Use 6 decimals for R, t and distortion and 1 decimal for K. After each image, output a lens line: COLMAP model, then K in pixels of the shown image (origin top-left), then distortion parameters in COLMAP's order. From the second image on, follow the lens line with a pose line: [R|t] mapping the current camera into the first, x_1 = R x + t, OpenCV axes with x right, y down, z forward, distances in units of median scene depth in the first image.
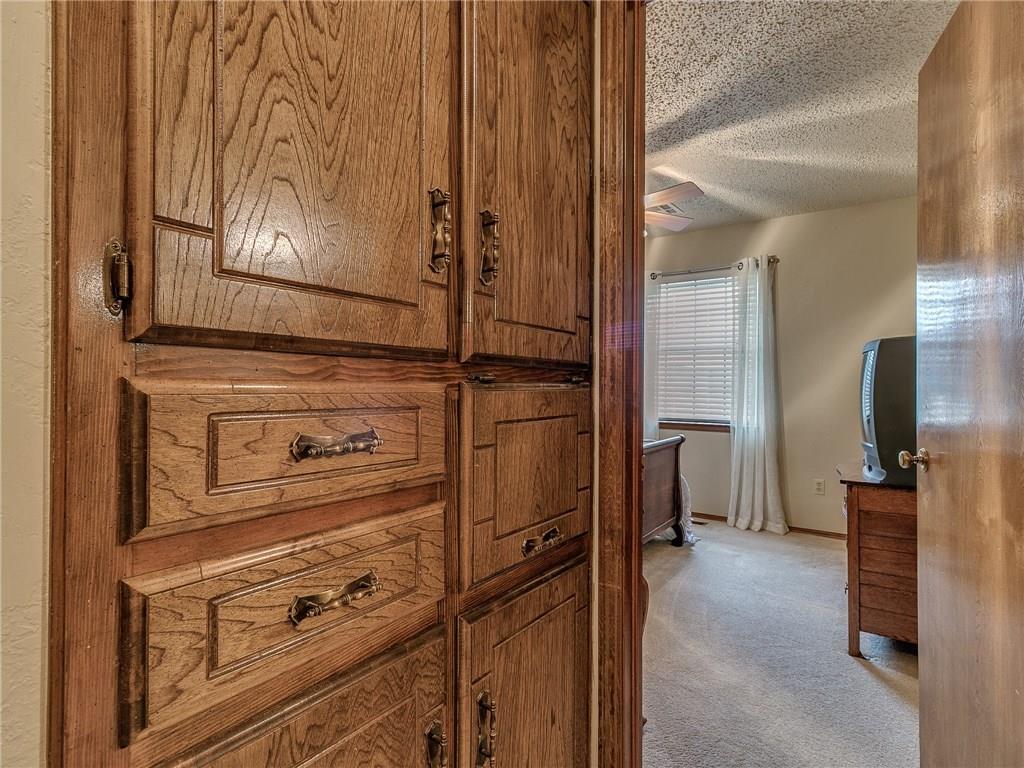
lens RADIAL K [[534.6, 0, 512.5], [0, 534.6, 381.9], [0, 0, 1]] dist [0.000711, -0.001159]
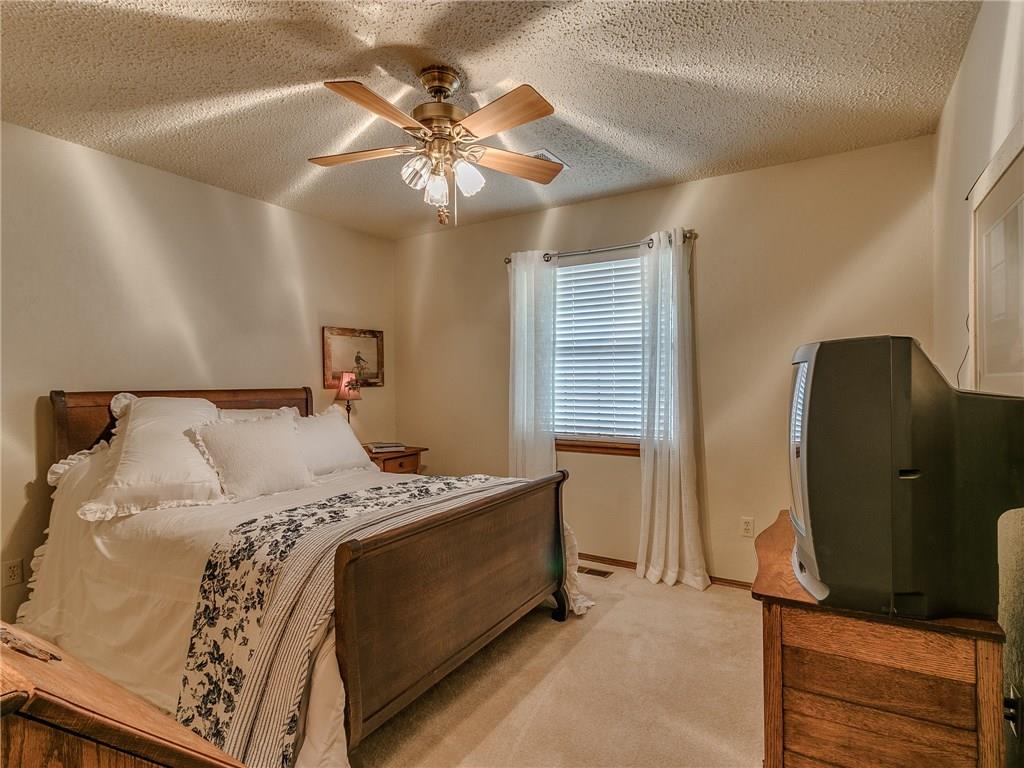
lens RADIAL K [[534.6, 0, 512.1], [0, 534.6, 383.9], [0, 0, 1]] dist [0.000711, -0.001159]
pose [[0.997249, -0.005955, 0.073879, 0.174179], [0.005115, 0.999920, 0.011549, -0.023904], [-0.073942, -0.011139, 0.997200, 0.248751]]
